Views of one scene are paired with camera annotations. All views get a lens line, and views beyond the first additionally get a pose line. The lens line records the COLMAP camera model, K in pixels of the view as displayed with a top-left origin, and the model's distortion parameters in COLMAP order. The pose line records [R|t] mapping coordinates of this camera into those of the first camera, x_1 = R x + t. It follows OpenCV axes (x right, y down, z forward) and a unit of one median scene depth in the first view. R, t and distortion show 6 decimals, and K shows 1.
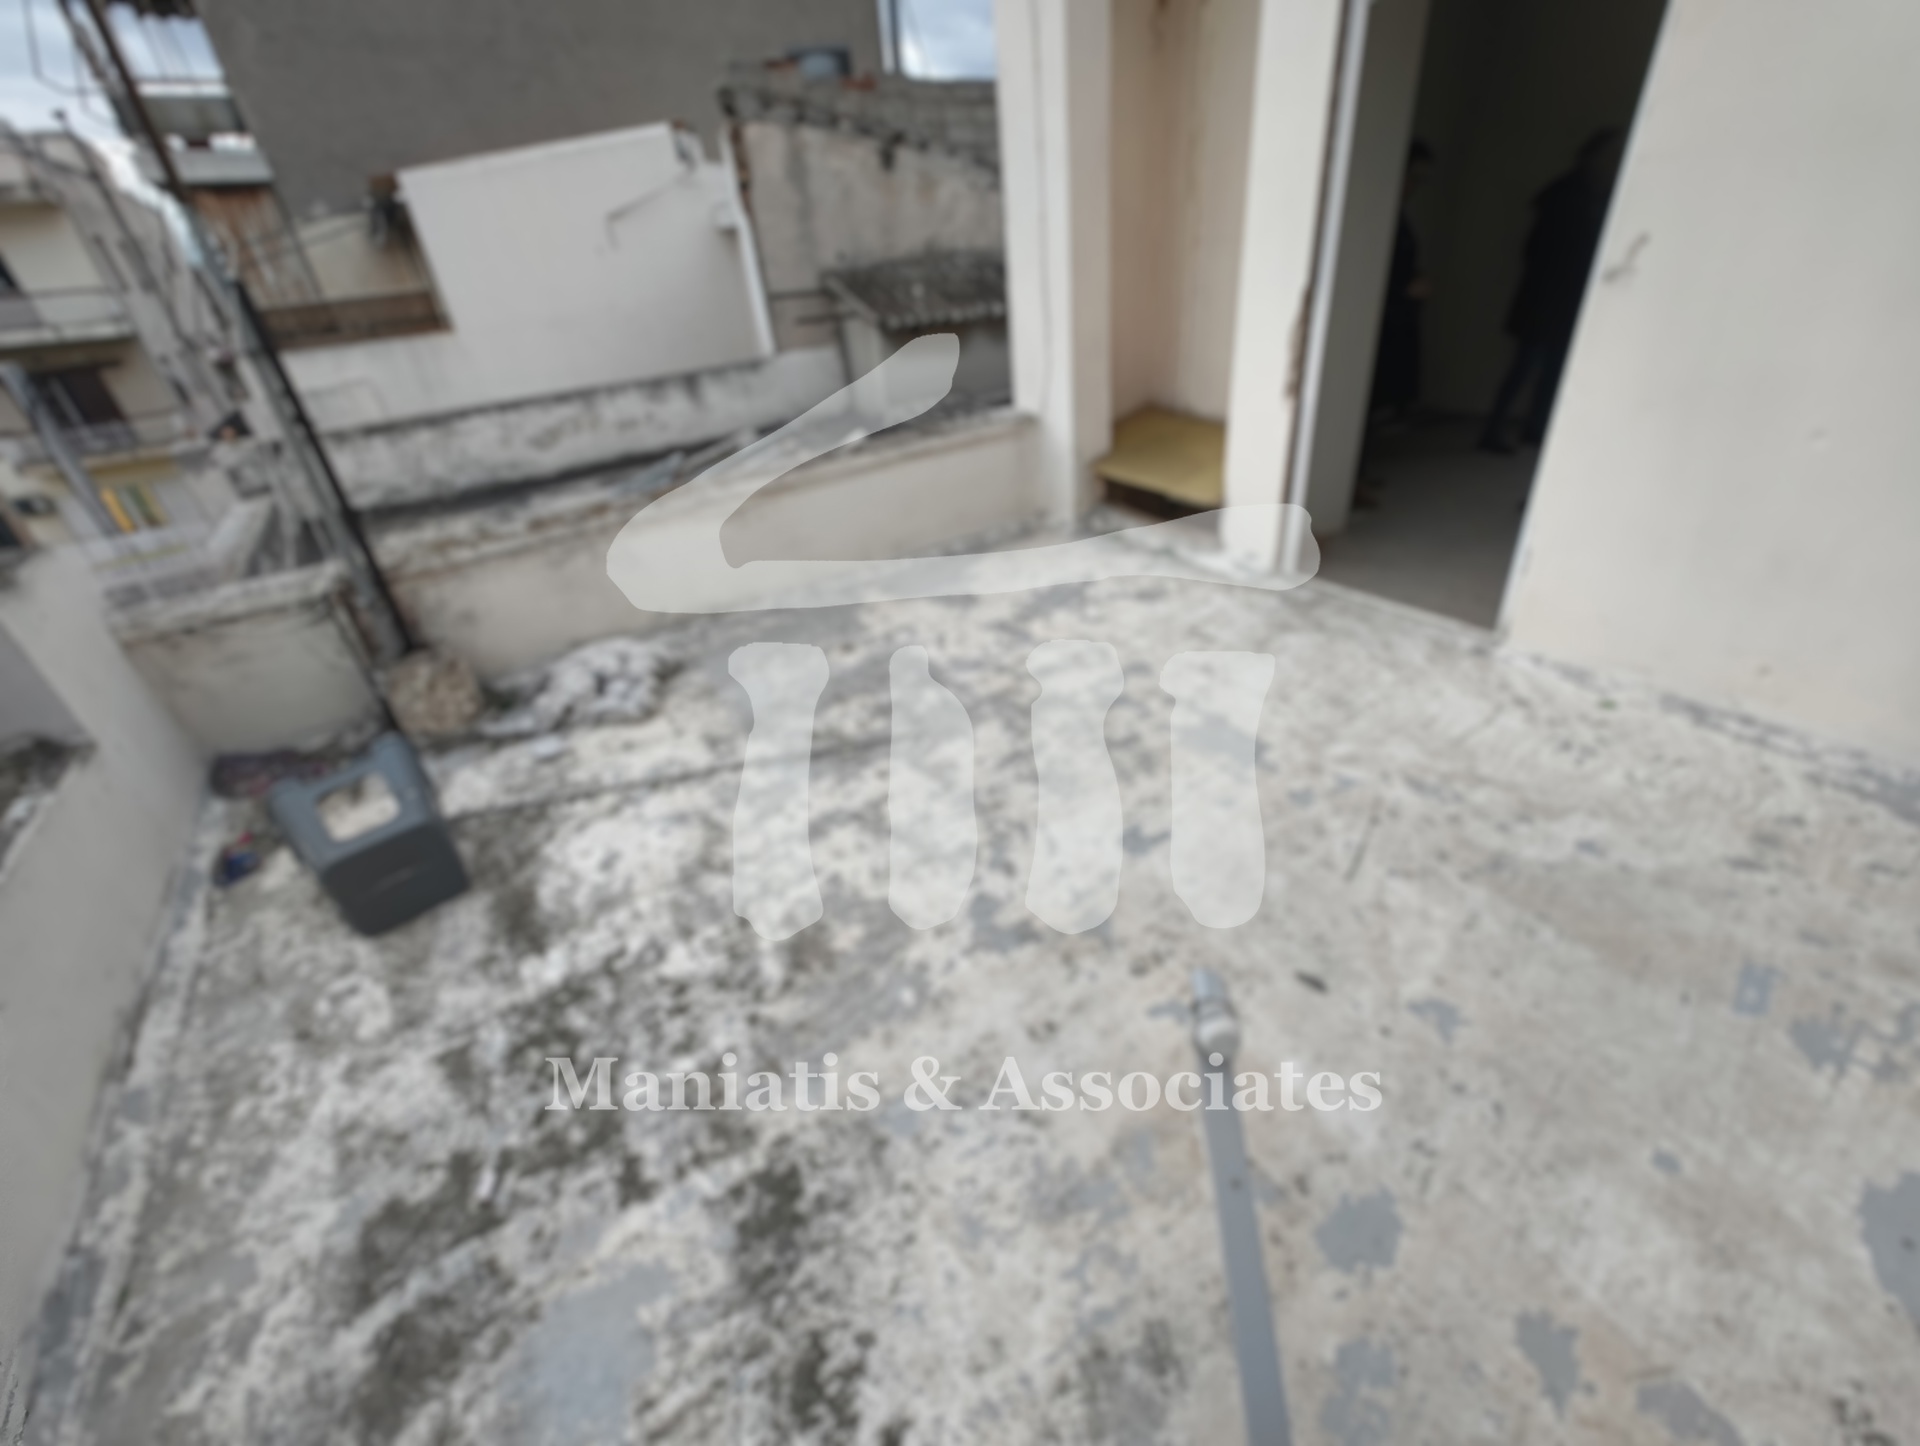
lens RADIAL K [[809.9, 0, 955.0], [0, 809.9, 715.5], [0, 0, 1]] dist [-0.001125, 0.000152]
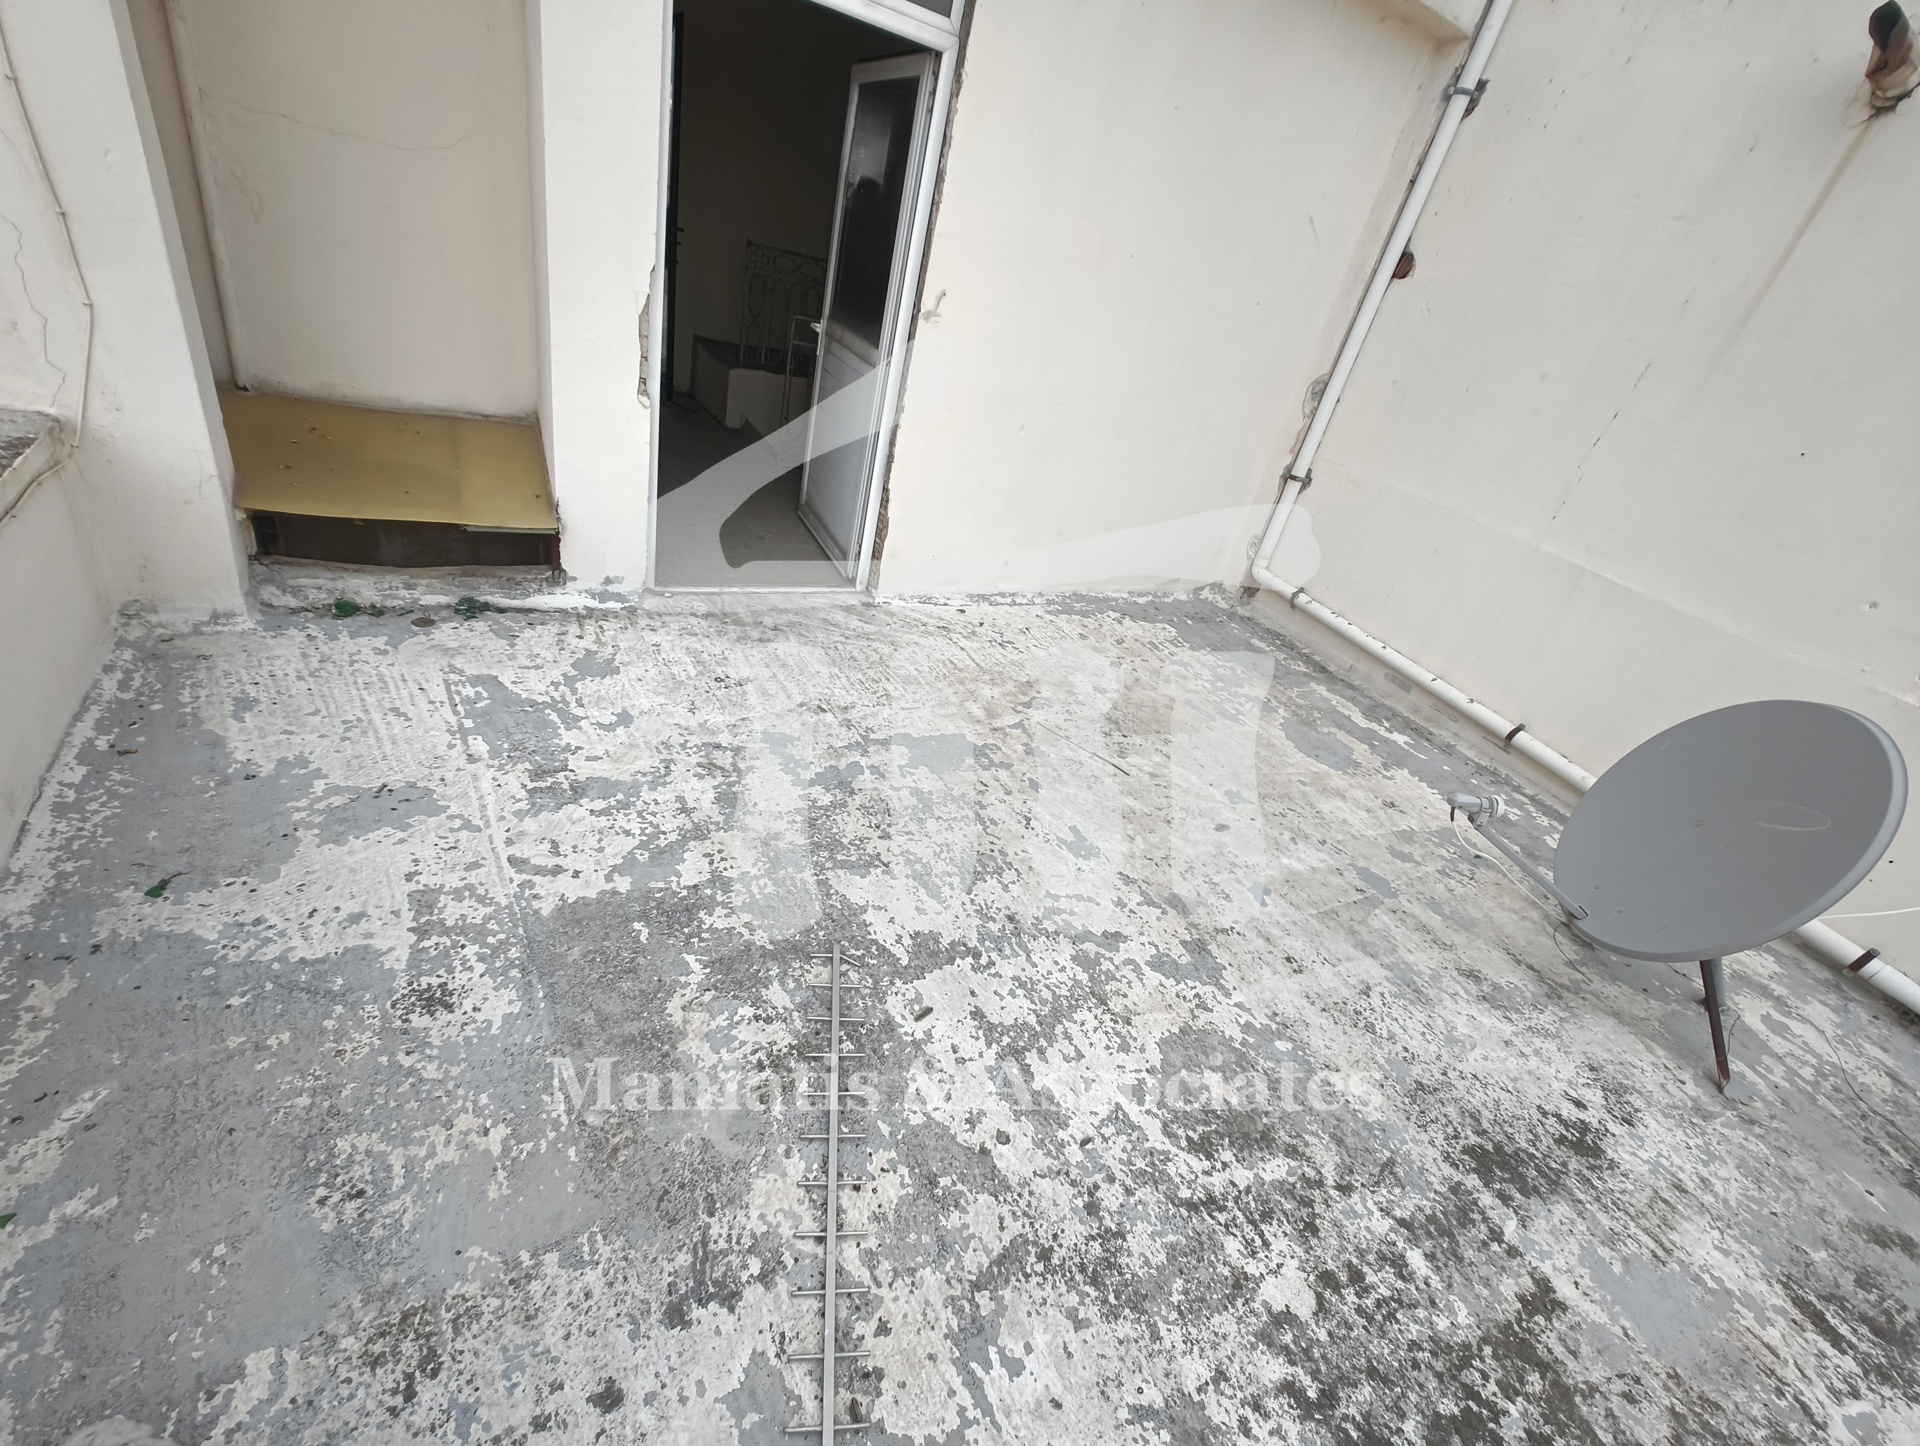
lens RADIAL K [[809.9, 0, 955.0], [0, 809.9, 715.5], [0, 0, 1]] dist [-0.001125, 0.000152]
pose [[0.056709, -0.418710, 0.906348, -0.874346], [0.295124, 0.874271, 0.385426, -0.587225], [-0.953775, 0.245627, 0.173150, 1.102587]]
